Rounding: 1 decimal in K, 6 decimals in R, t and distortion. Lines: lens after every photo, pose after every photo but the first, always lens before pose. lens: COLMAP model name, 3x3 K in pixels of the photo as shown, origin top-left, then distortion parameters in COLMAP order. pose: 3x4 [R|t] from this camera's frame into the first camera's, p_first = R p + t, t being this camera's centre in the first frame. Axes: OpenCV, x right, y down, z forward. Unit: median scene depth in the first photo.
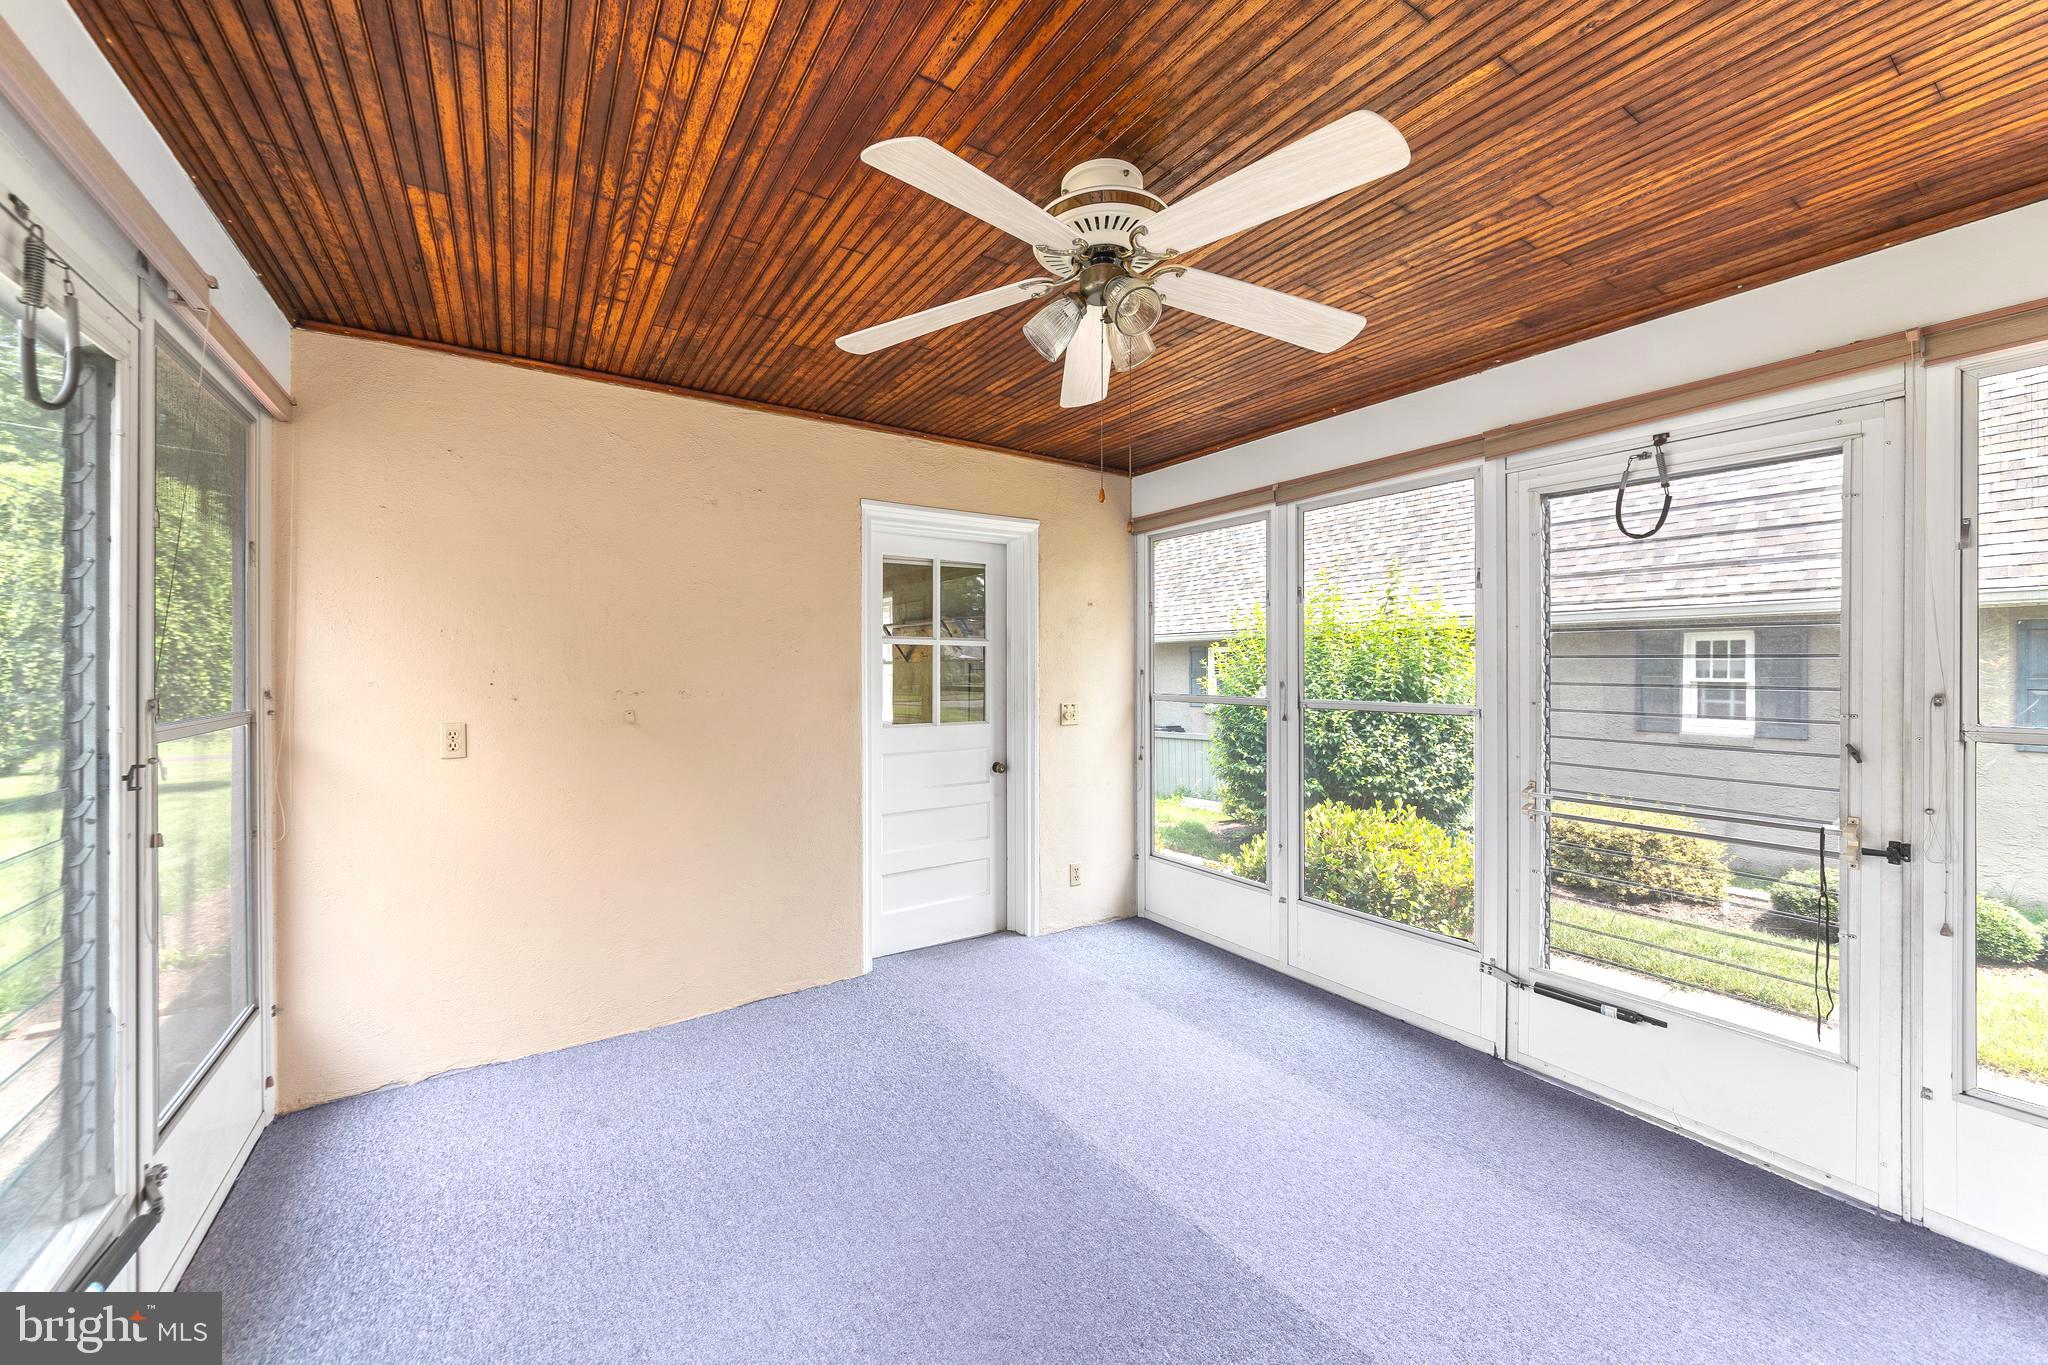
lens RADIAL K [[765.9, 0, 1036.7], [0, 765.9, 665.9], [0, 0, 1]] dist [0.001437, -0.000066]
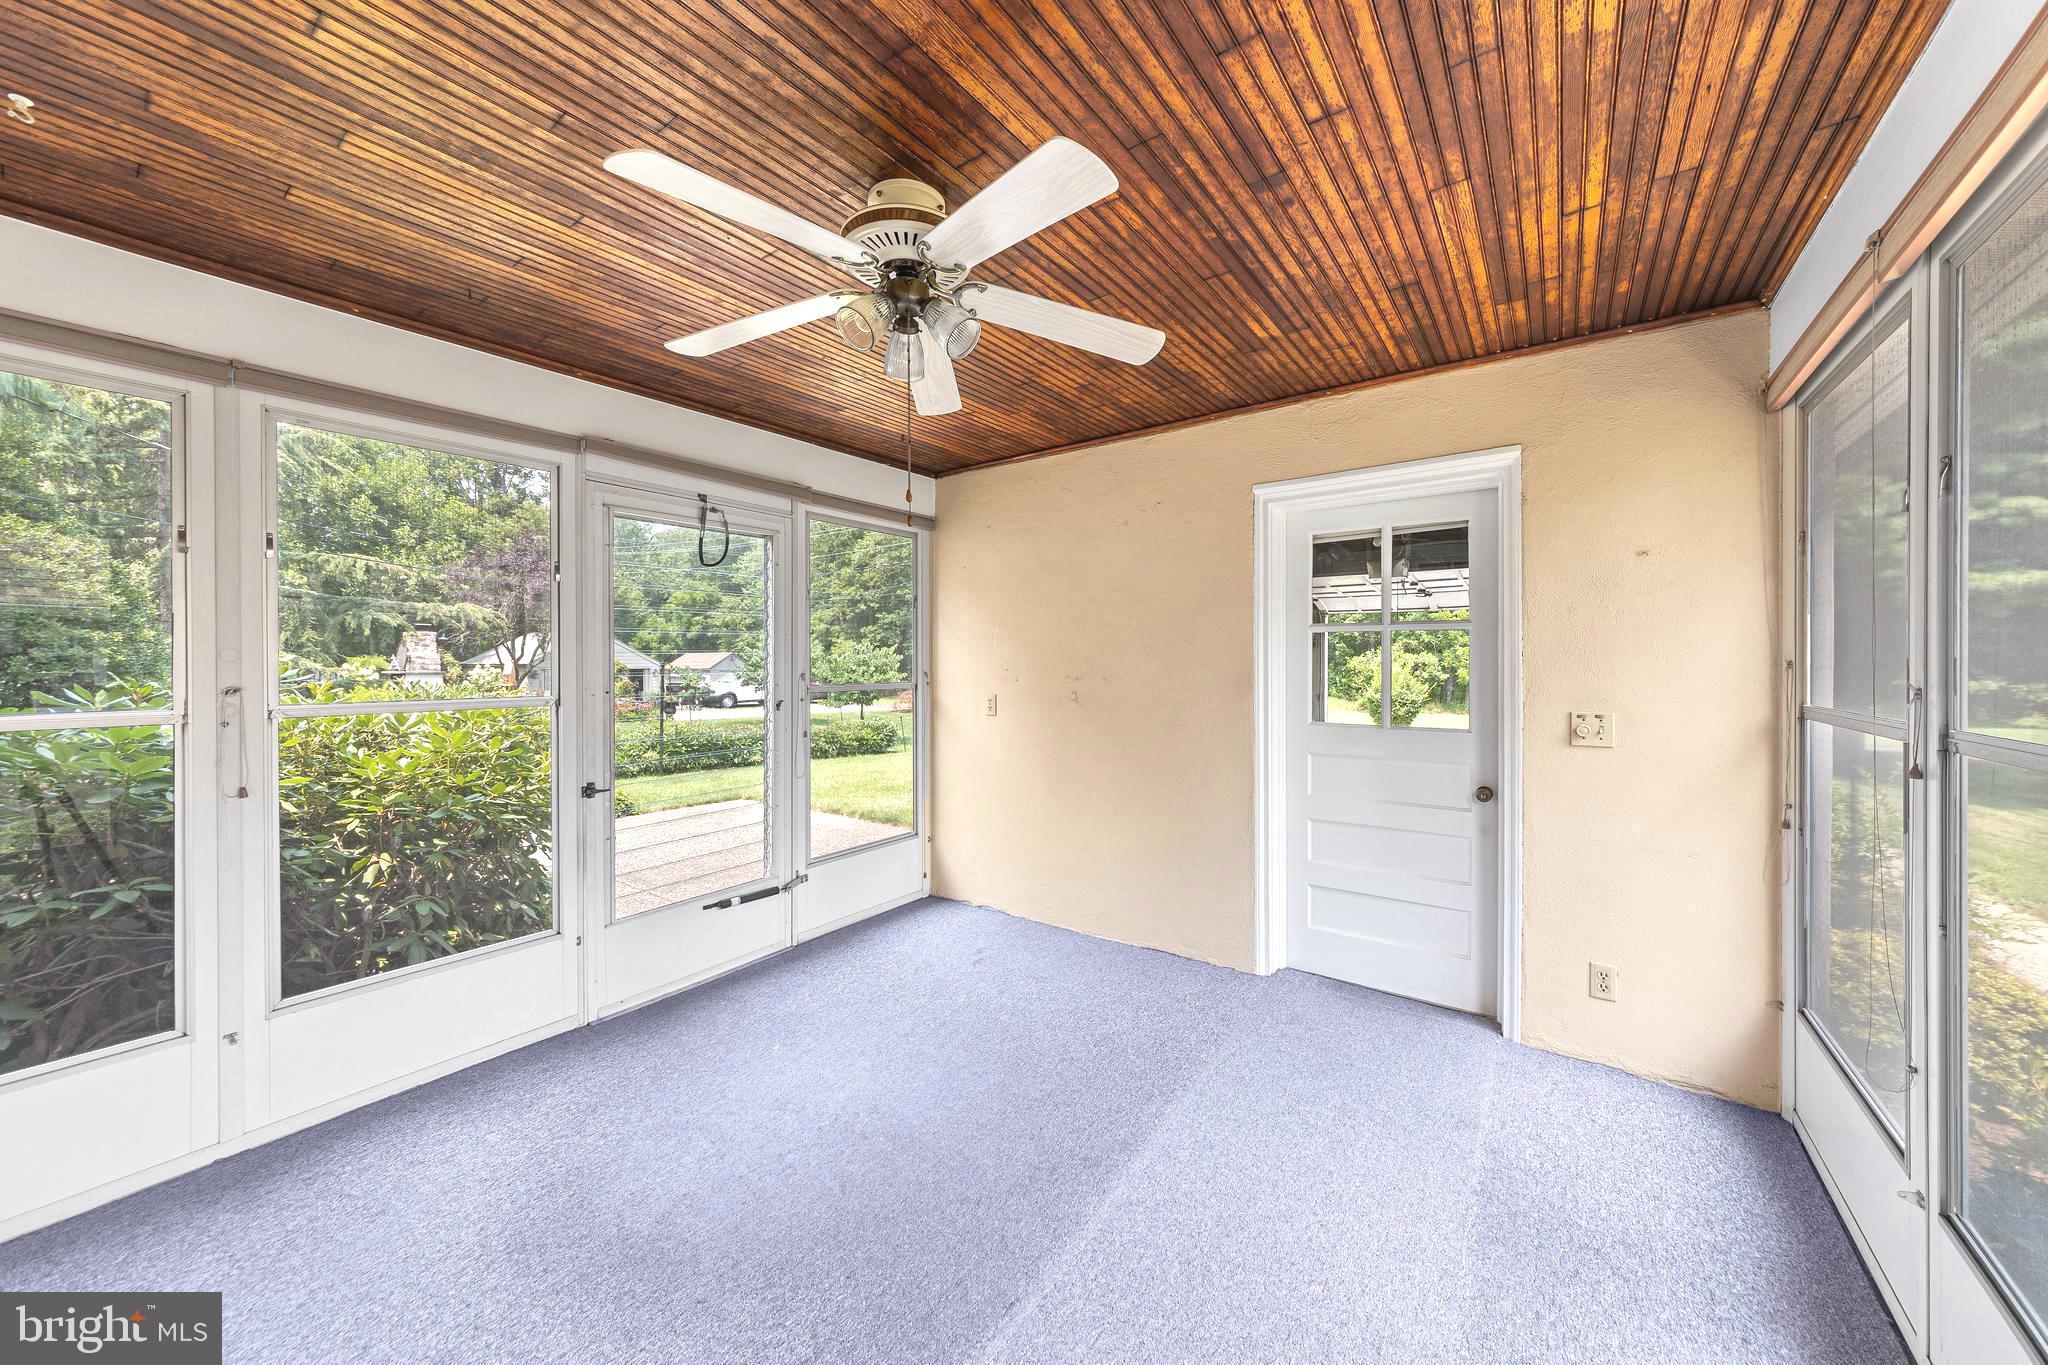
lens RADIAL K [[733.3, 0, 1011.8], [0, 733.3, 663.1], [0, 0, 1]] dist [-0.000903, -0.000523]
pose [[0.328851, 0.001198, -0.944381, 0.600276], [0.006118, 0.999976, 0.003398, 0.003060], [0.944362, -0.006895, 0.328835, 0.438923]]
